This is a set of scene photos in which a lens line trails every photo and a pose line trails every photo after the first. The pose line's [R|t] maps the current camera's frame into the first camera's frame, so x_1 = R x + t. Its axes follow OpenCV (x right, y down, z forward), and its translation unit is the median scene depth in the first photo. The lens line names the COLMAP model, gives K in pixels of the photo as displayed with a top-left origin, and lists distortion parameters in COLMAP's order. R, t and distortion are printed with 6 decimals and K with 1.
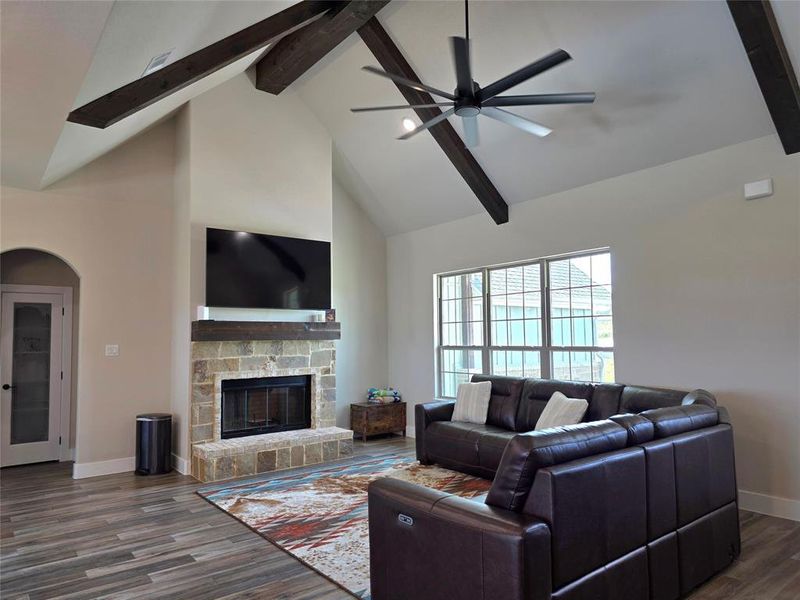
lens RADIAL K [[542.4, 0, 395.4], [0, 542.4, 301.7], [0, 0, 1]] dist [0.049765, -0.036821]
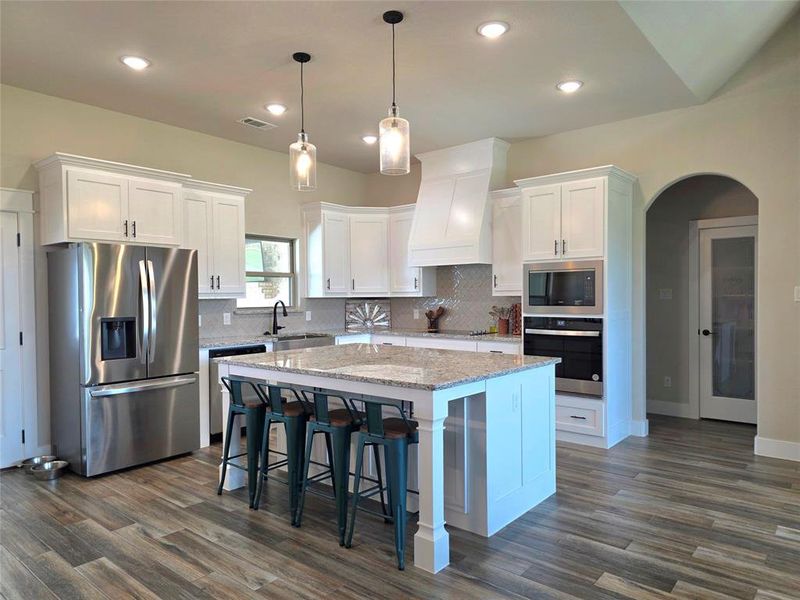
lens RADIAL K [[542.4, 0, 404.4], [0, 542.4, 302.8], [0, 0, 1]] dist [0.049765, -0.036821]
pose [[0.227498, 0.029834, -0.973321, 0.070106], [0.070981, 0.996364, 0.047131, 0.028433], [0.971188, -0.079810, 0.224553, 0.332478]]
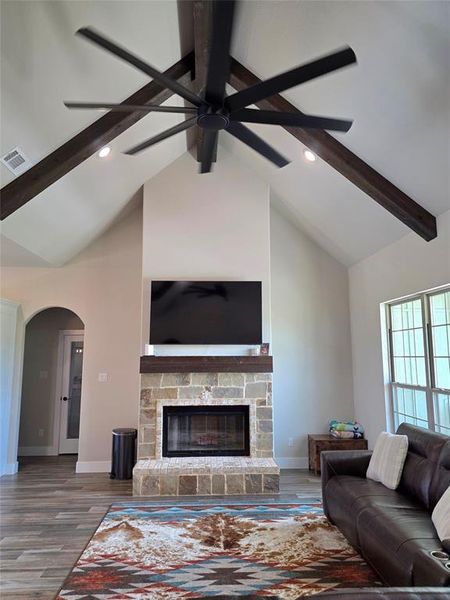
lens RADIAL K [[406.8, 0, 221.0], [0, 406.8, 298.0], [0, 0, 1]] dist [0.049765, -0.036821]
pose [[0.817583, -0.072425, -0.571237, 0.319899], [0.032063, 0.996245, -0.080420, -0.016537], [0.574917, 0.047435, 0.816836, 0.337406]]
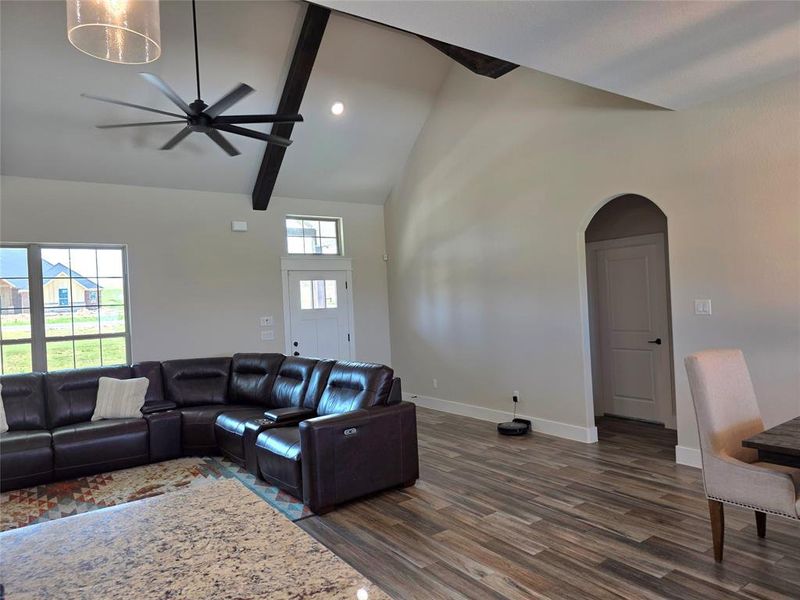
lens RADIAL K [[542.4, 0, 407.5], [0, 542.4, 302.9], [0, 0, 1]] dist [0.049765, -0.036821]
pose [[0.036156, 0.007993, 0.999314, -0.668769], [-0.020537, 0.999763, -0.007254, 0.016260], [-0.999135, -0.020260, 0.036311, 0.341991]]
